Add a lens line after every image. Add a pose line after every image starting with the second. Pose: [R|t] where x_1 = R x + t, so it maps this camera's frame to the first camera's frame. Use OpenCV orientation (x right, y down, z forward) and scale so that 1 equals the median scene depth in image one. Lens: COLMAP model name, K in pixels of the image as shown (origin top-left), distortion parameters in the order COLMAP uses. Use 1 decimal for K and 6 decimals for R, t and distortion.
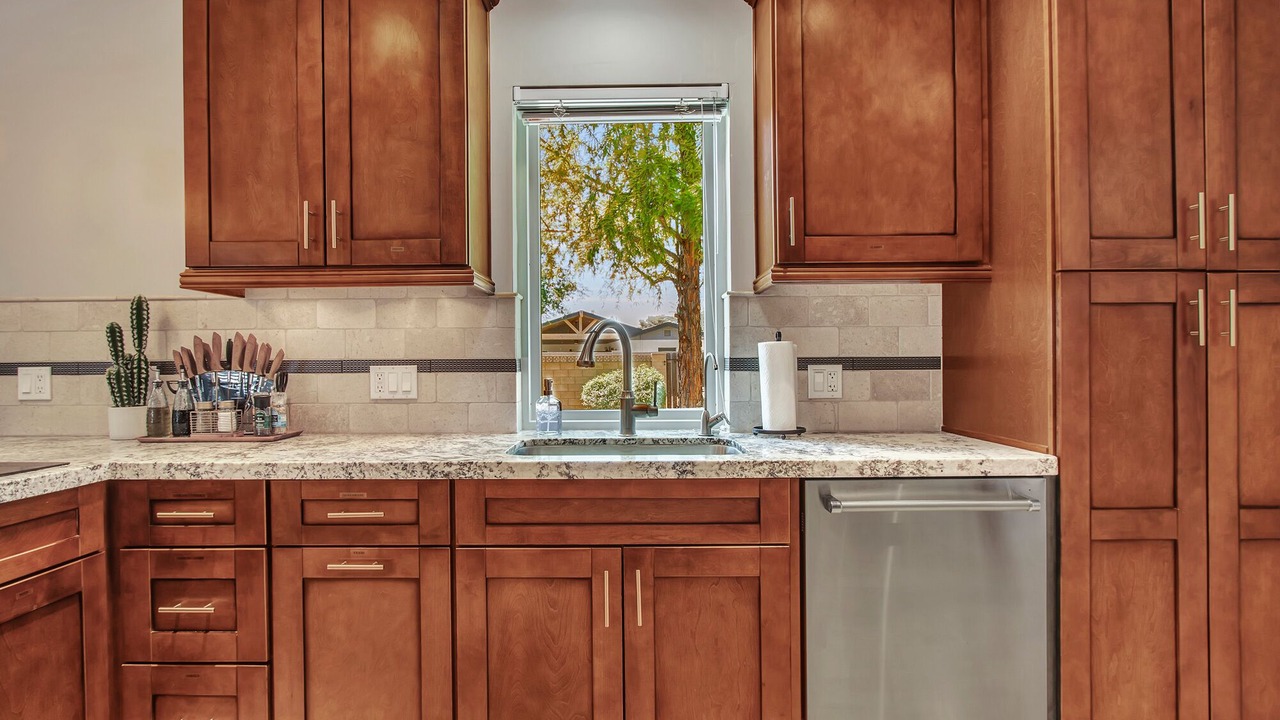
lens RADIAL K [[676.5, 0, 708.3], [0, 676.5, 344.5], [0, 0, 1]] dist [-0.013289, 0.000163]
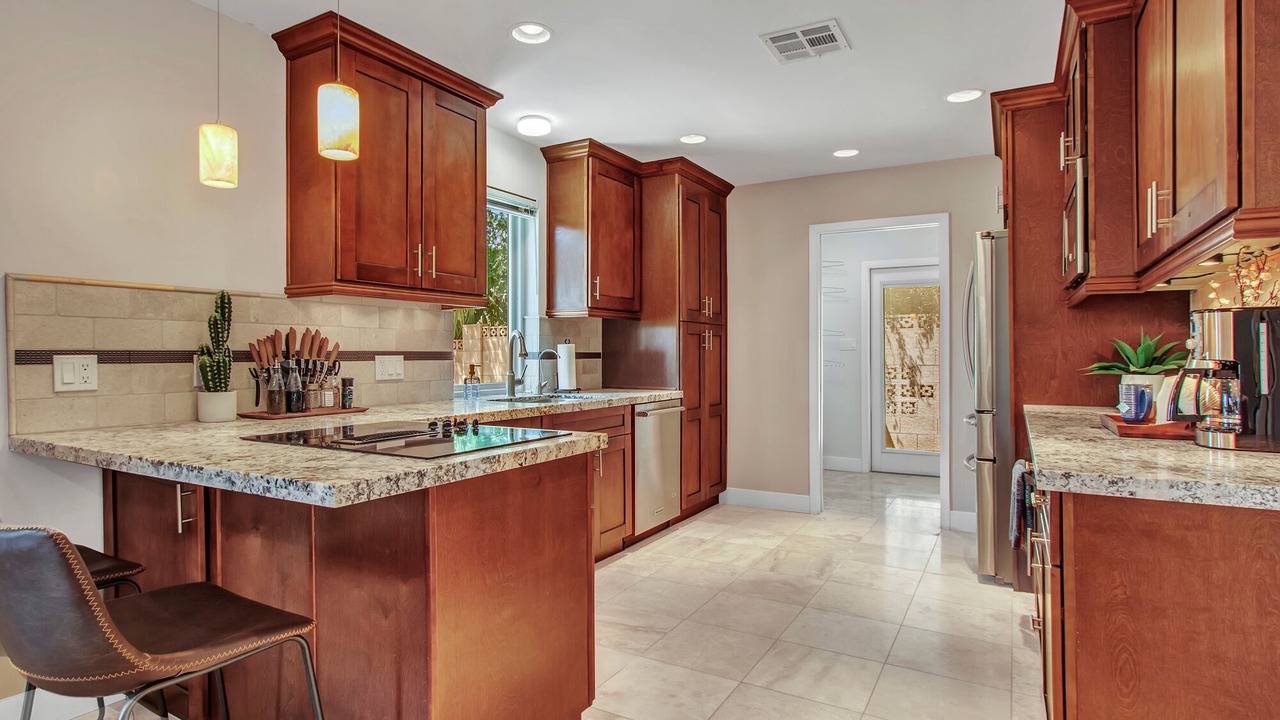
lens RADIAL K [[665.6, 0, 617.3], [0, 665.6, 347.3], [0, 0, 1]] dist [-0.012794, -0.000181]
pose [[0.513893, 0.016734, 0.857691, -1.405796], [-0.023878, 0.999701, -0.005198, 0.009857], [-0.857522, -0.017809, 0.514140, -0.104149]]
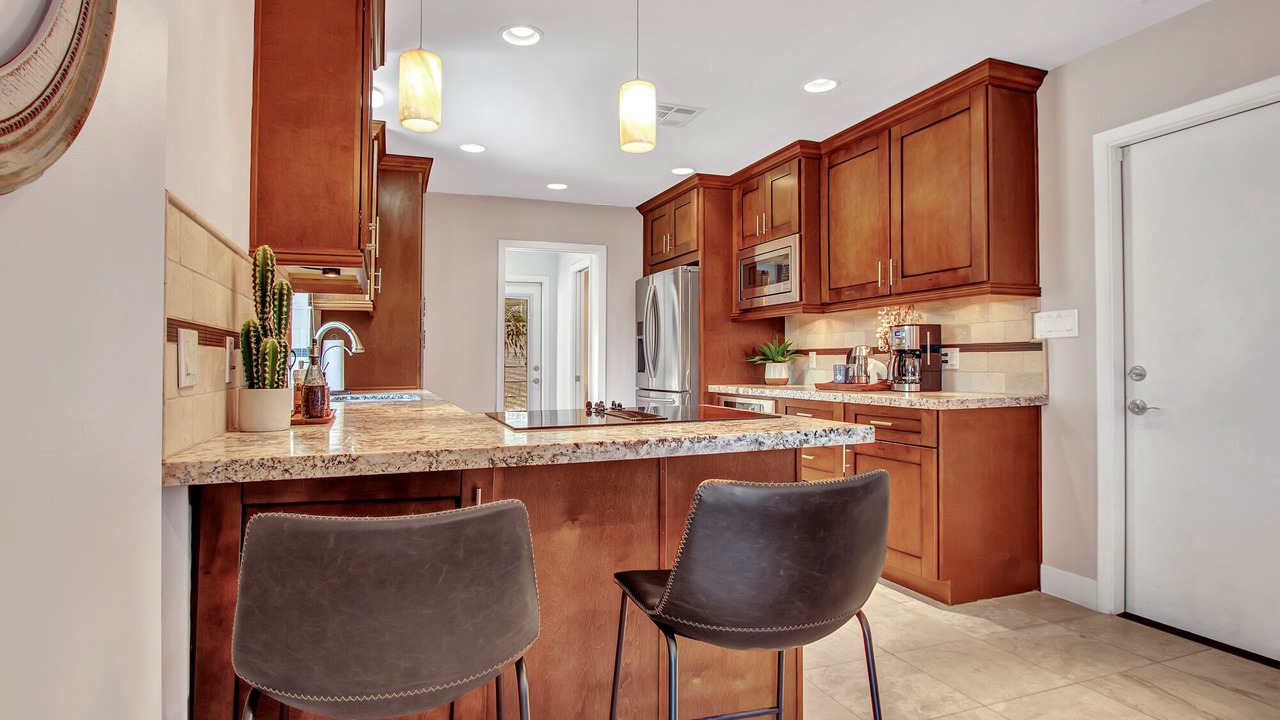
lens RADIAL K [[661.2, 0, 599.9], [0, 661.2, 360.5], [0, 0, 1]] dist [-0.001488, -0.000210]
pose [[-0.308256, 0.014019, 0.951200, -1.653175], [-0.010884, 0.999774, -0.018262, 0.066192], [-0.951241, -0.015983, -0.308034, 0.841703]]
